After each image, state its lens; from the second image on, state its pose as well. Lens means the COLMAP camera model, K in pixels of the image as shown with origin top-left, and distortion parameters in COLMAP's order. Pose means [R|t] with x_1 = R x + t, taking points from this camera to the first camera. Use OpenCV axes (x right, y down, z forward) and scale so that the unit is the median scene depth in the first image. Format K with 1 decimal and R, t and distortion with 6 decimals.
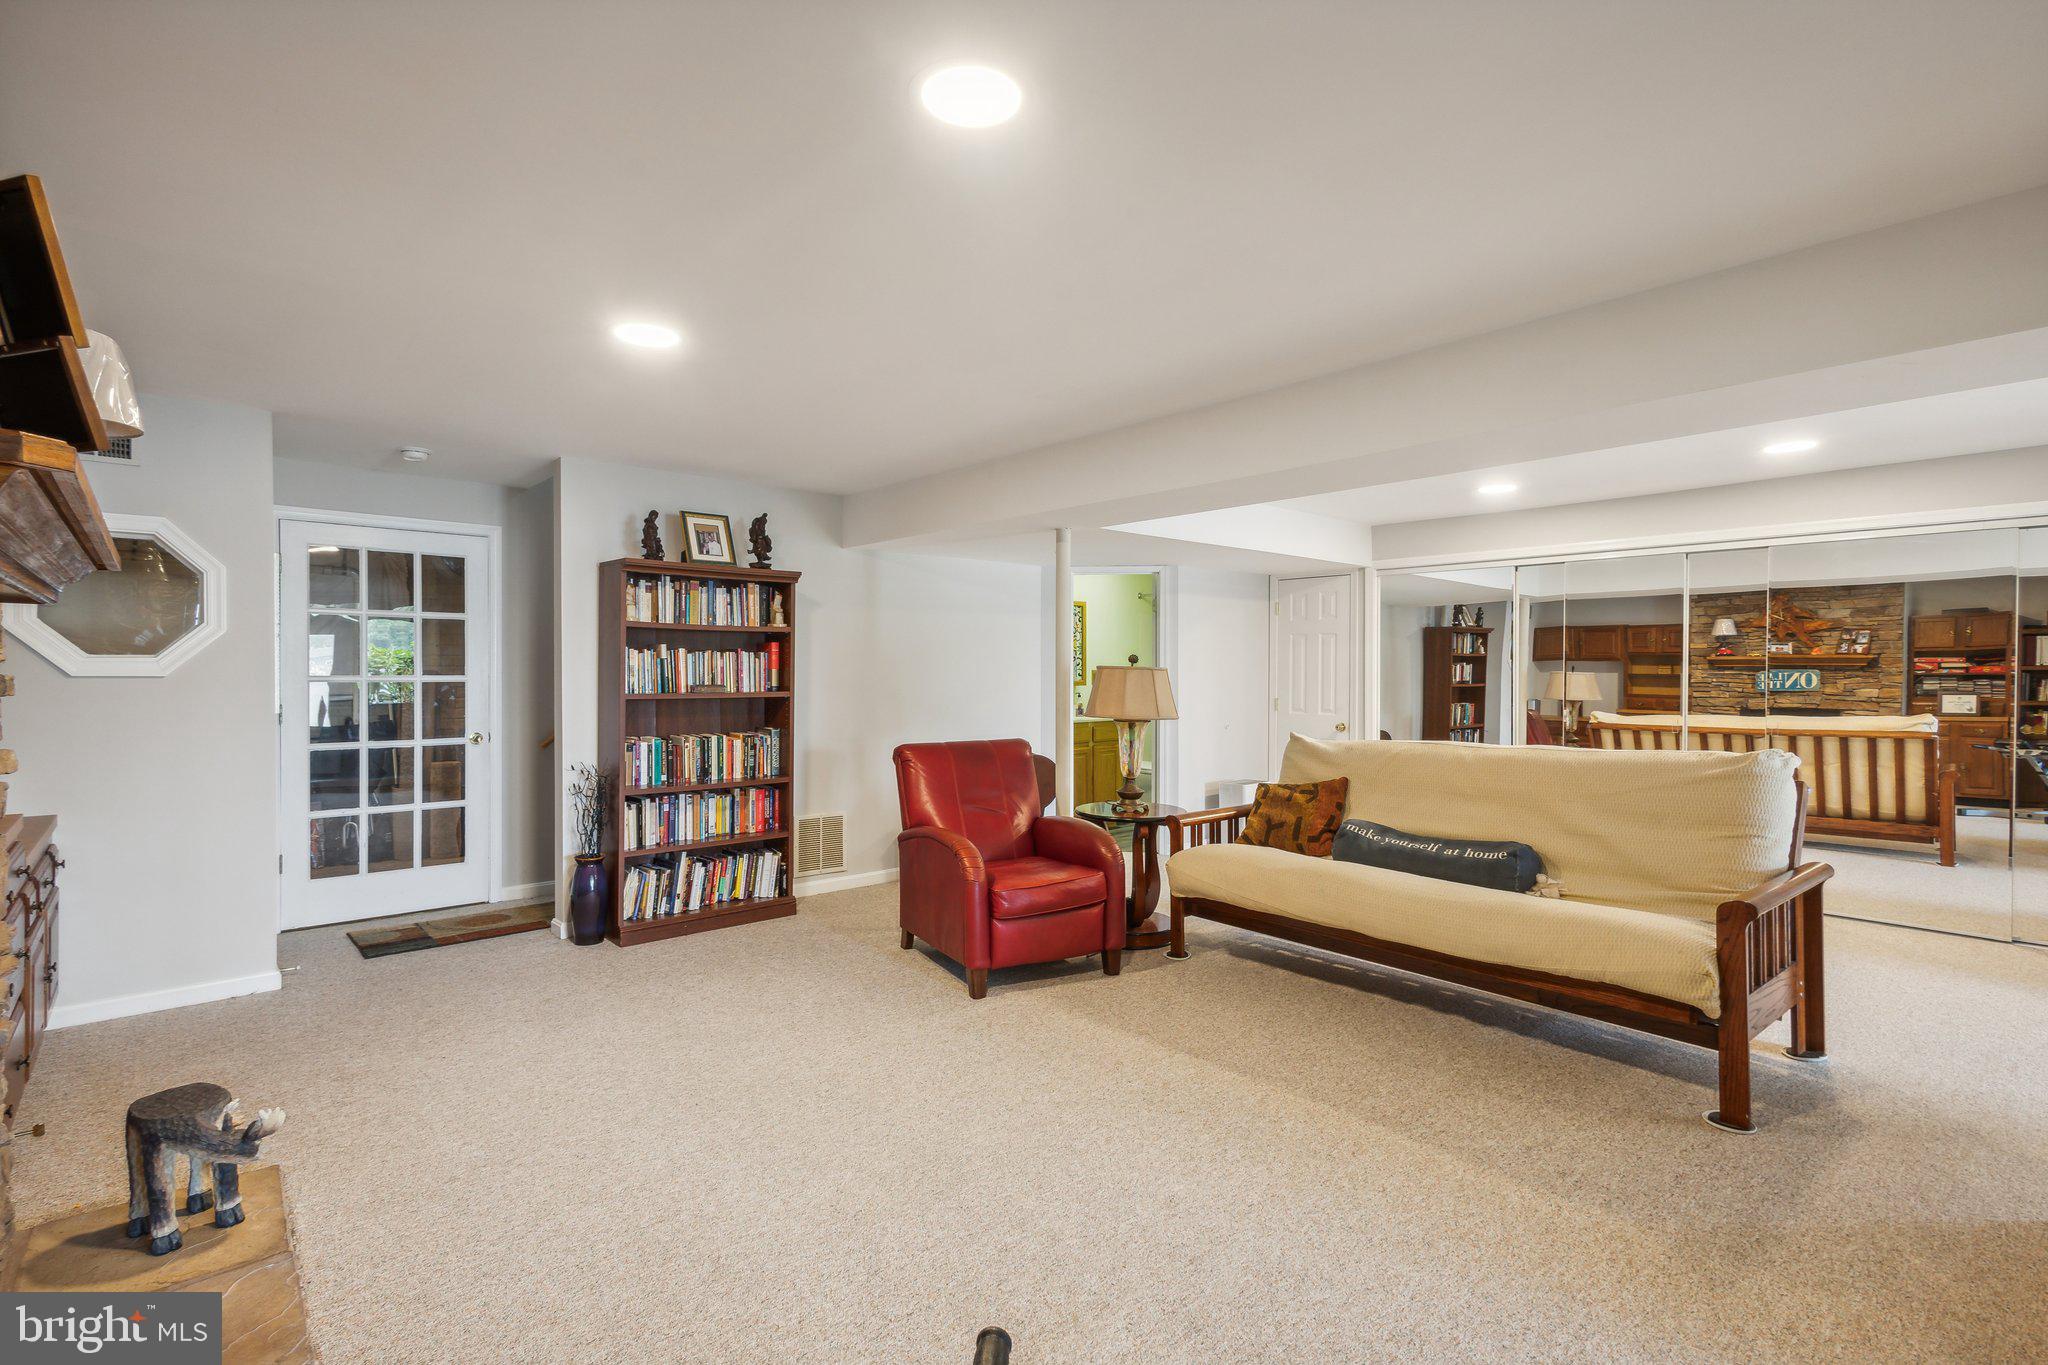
lens RADIAL K [[952.8, 0, 1033.7], [0, 952.8, 665.9], [0, 0, 1]] dist [0.012358, -0.003313]
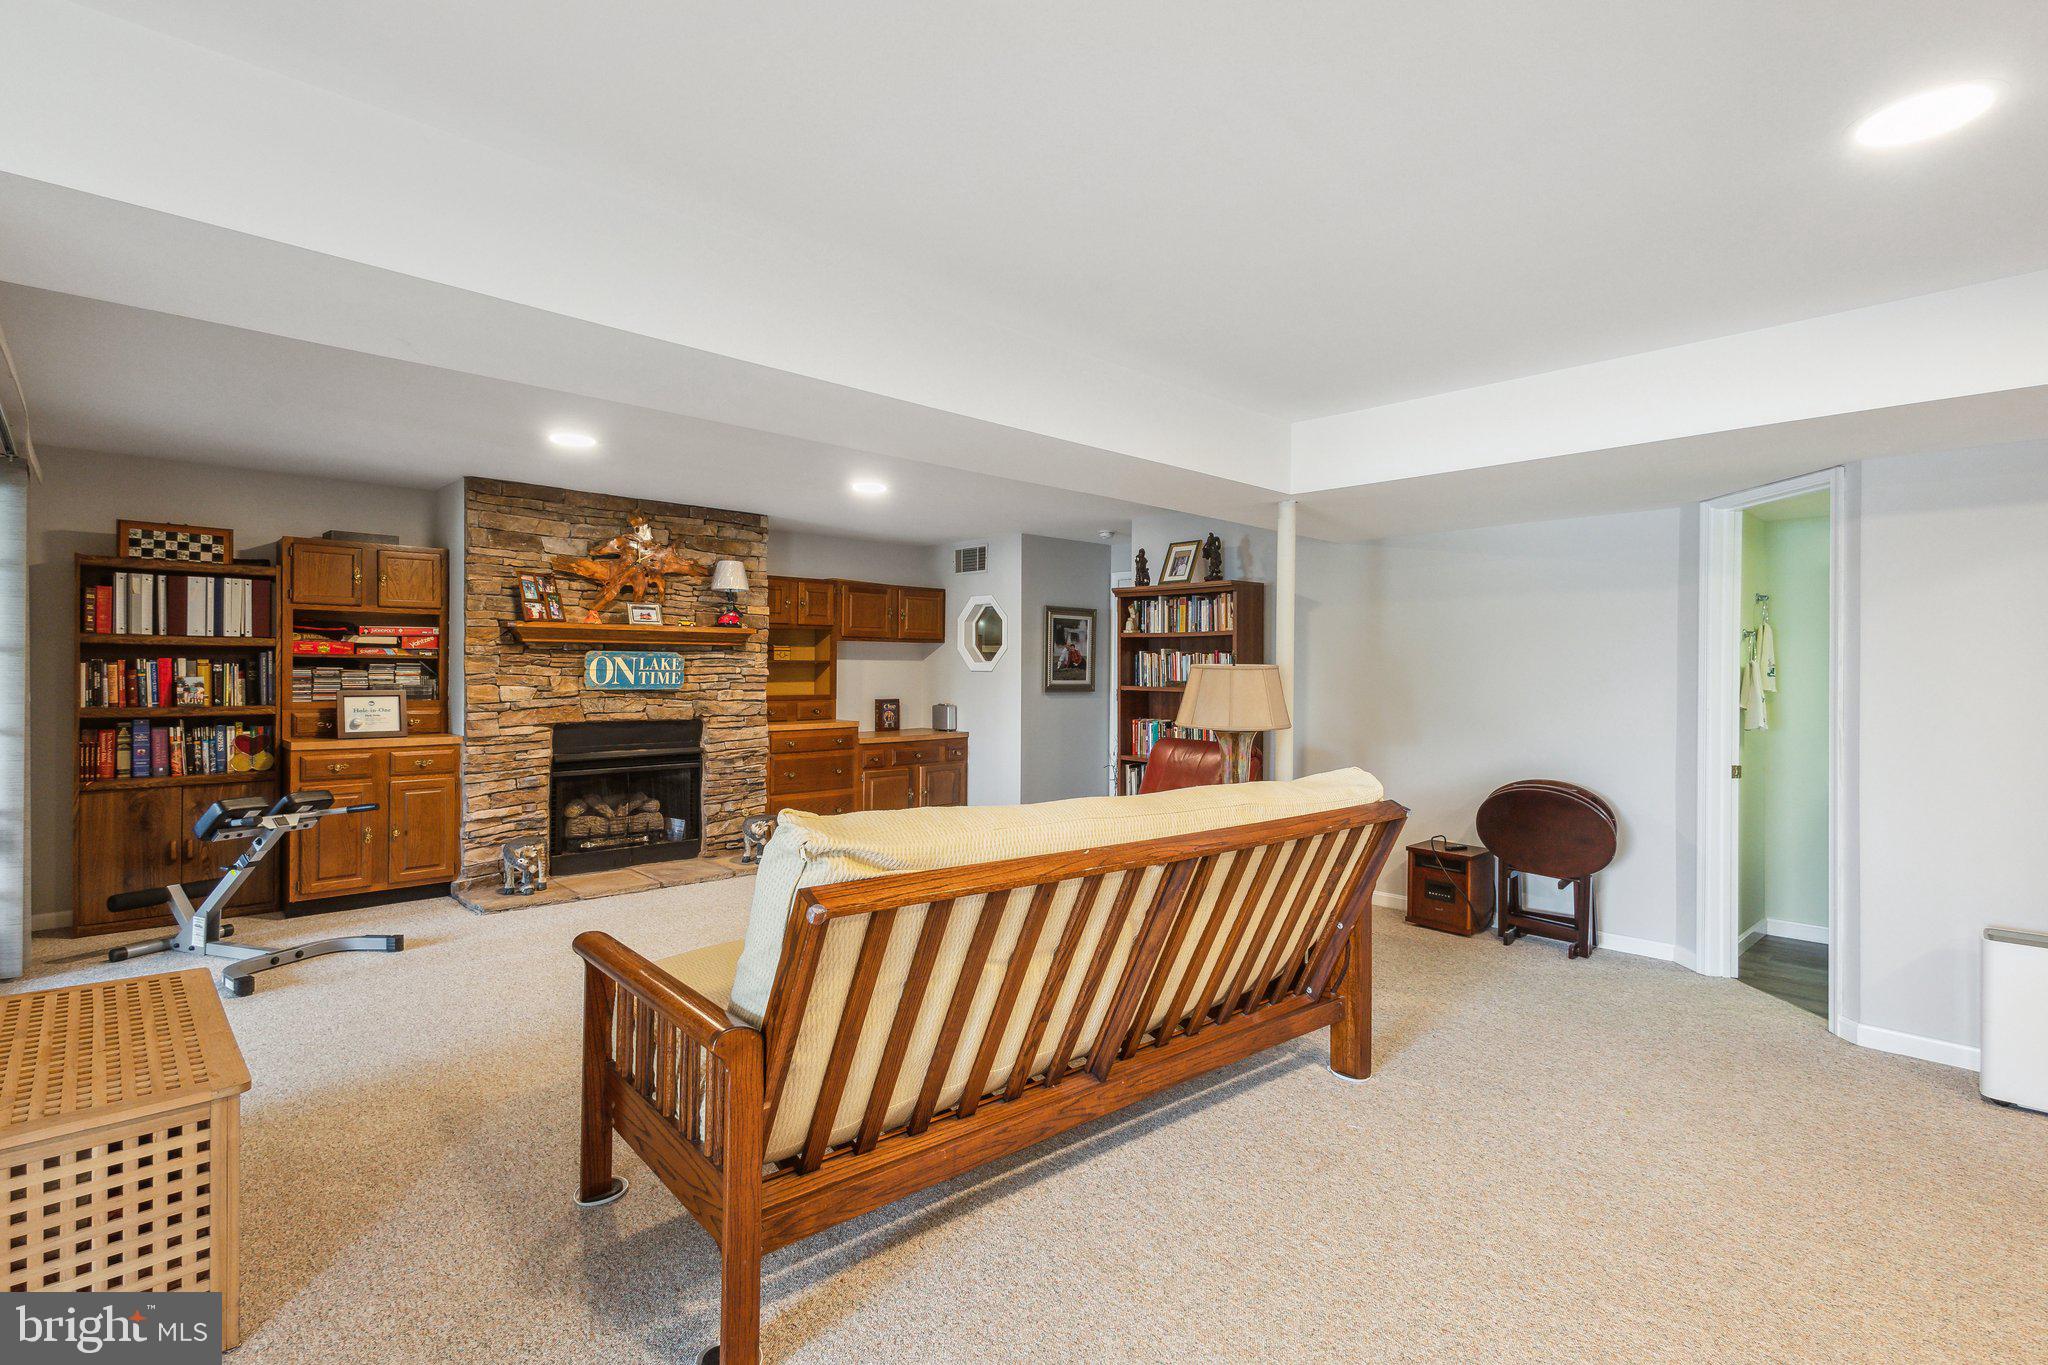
lens RADIAL K [[952.8, 0, 1021.0], [0, 952.8, 677.8], [0, 0, 1]] dist [0.012358, -0.003313]
pose [[0.010906, -0.002460, -0.999938, 0.901334], [-0.004415, 0.999987, -0.002508, 0.020562], [0.999931, 0.004442, 0.010895, 0.781112]]
